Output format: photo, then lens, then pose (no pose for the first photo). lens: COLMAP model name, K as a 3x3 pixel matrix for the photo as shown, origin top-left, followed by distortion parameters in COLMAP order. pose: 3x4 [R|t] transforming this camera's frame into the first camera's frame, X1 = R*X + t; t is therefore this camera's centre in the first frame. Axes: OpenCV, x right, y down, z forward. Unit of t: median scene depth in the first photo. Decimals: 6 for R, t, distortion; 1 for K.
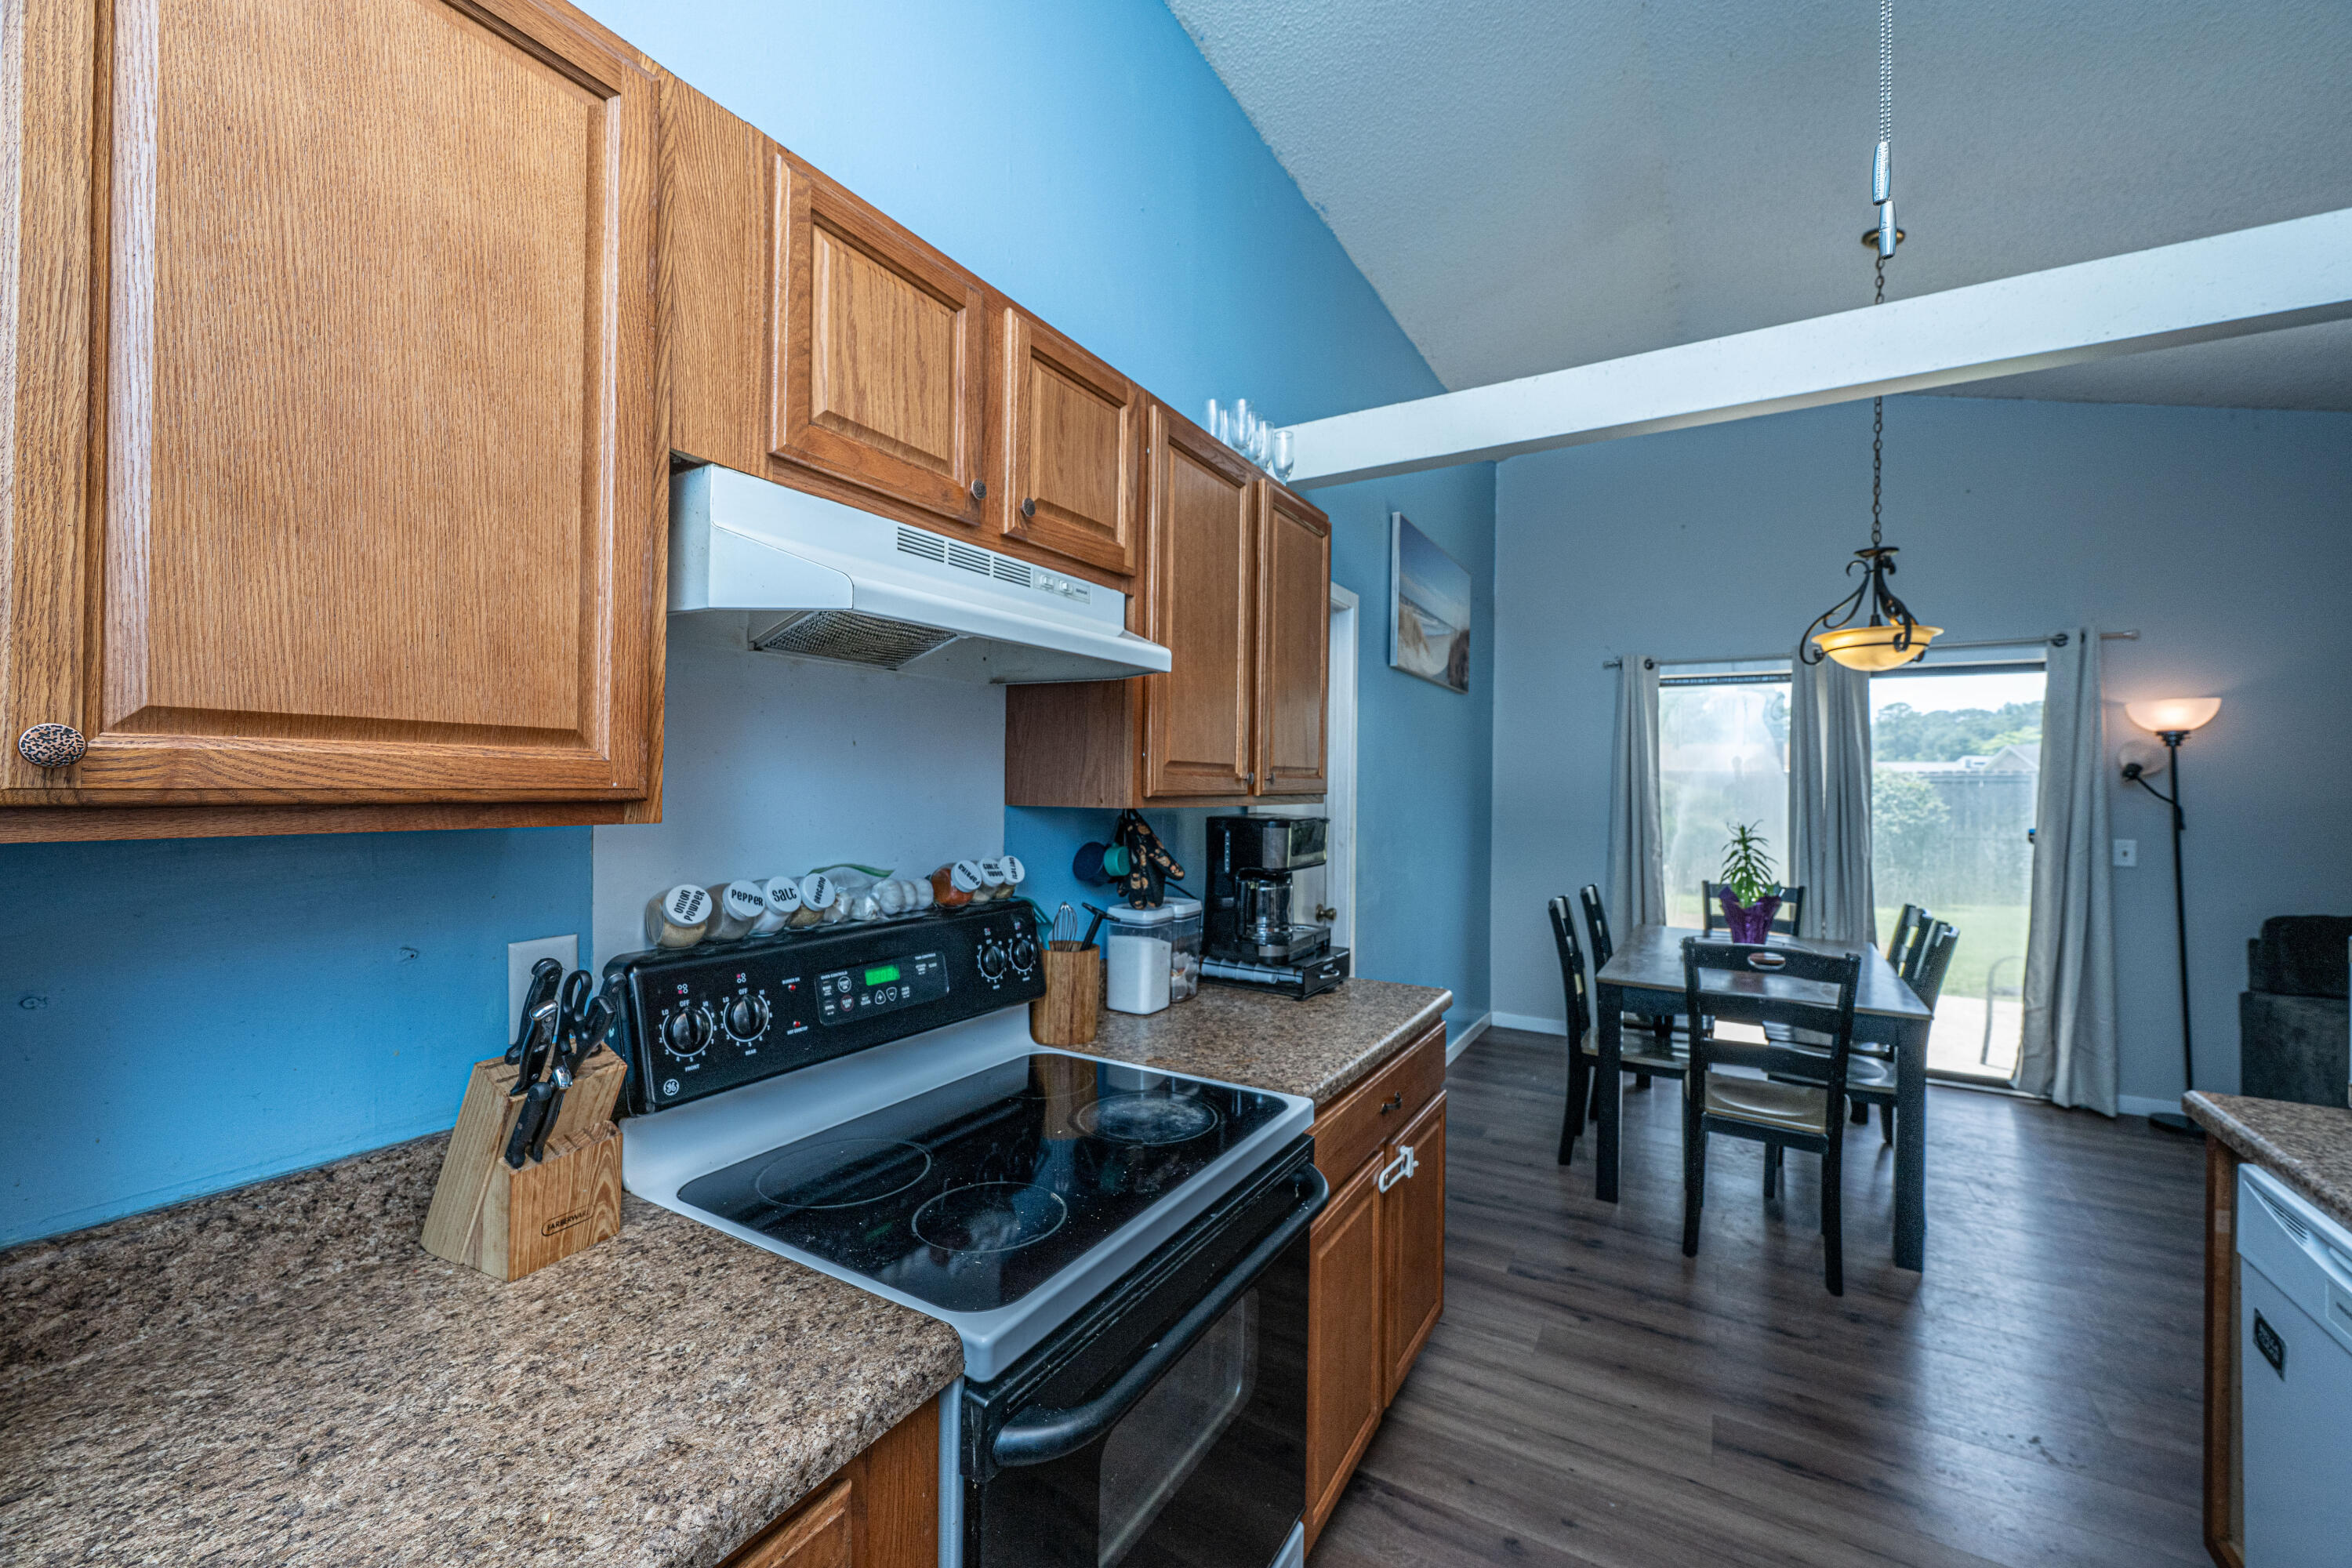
lens RADIAL K [[927.4, 0, 1181.2], [0, 927.4, 779.6], [0, 0, 1]] dist [-0.001819, 0.000183]
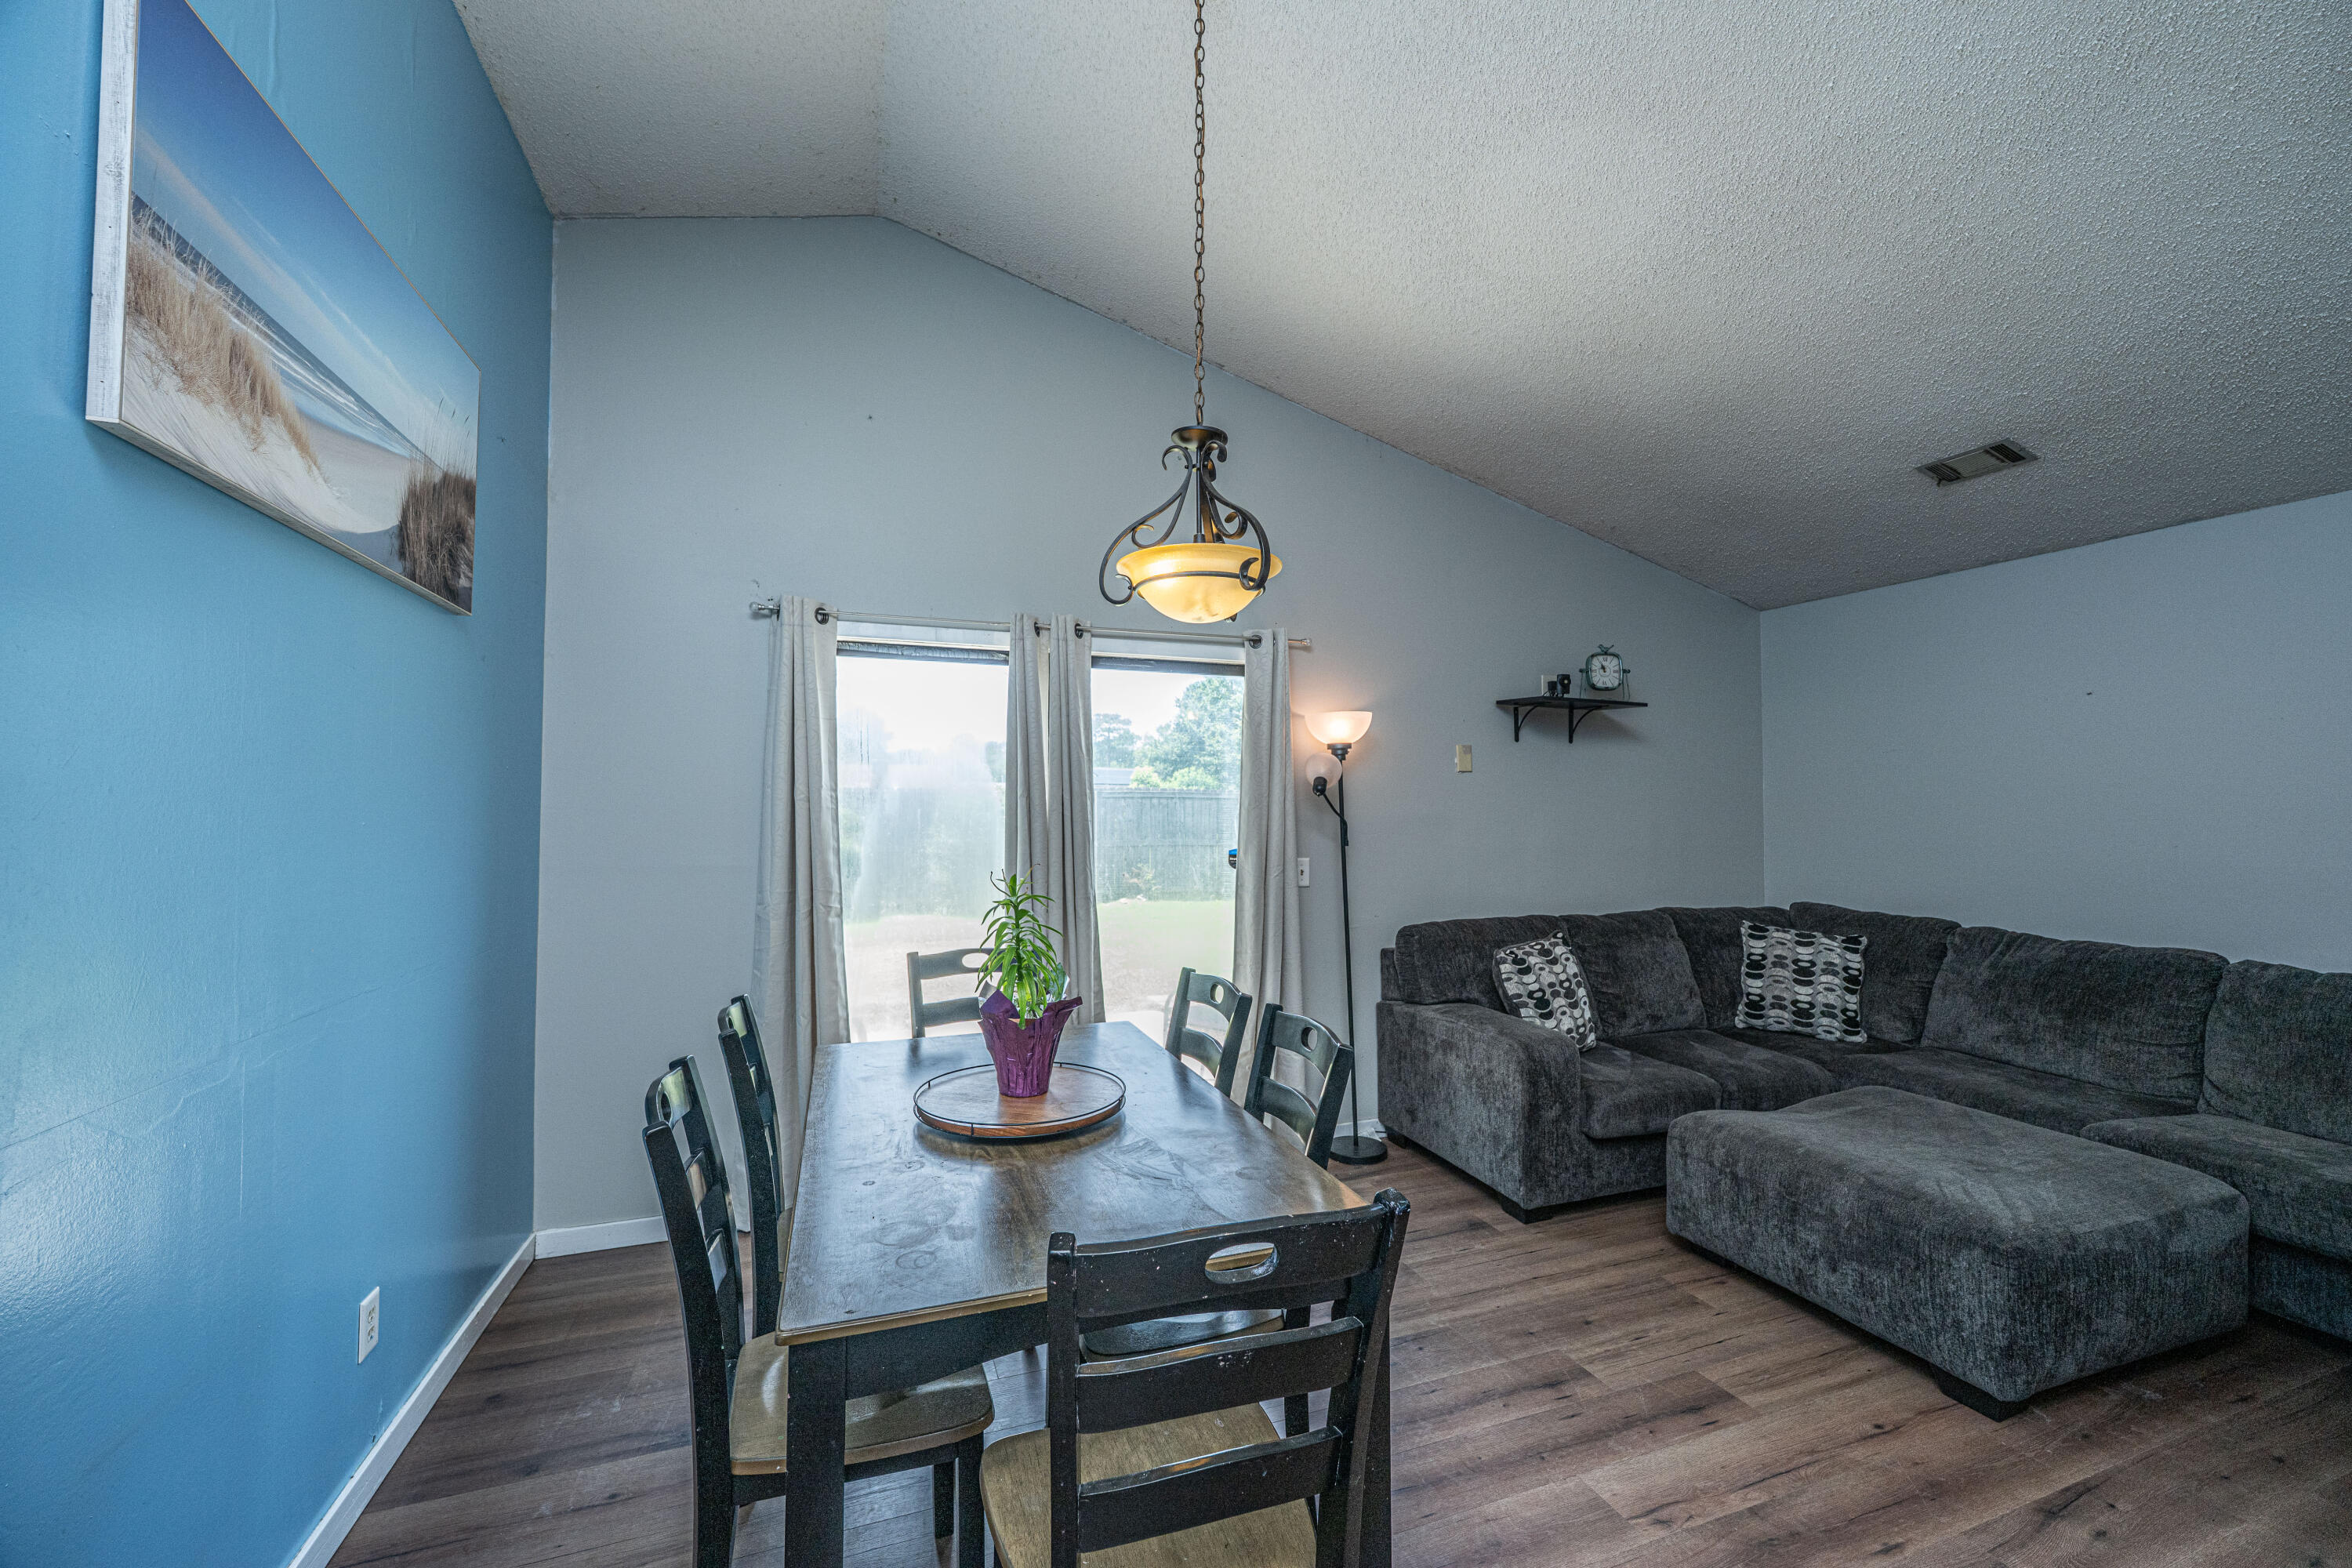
lens RADIAL K [[927.4, 0, 1181.2], [0, 927.4, 779.6], [0, 0, 1]] dist [-0.001819, 0.000183]
pose [[0.630214, 0.010705, 0.776348, 0.216058], [0.004592, 0.999836, -0.017514, 0.000943], [-0.776408, 0.014602, 0.630062, 0.530433]]
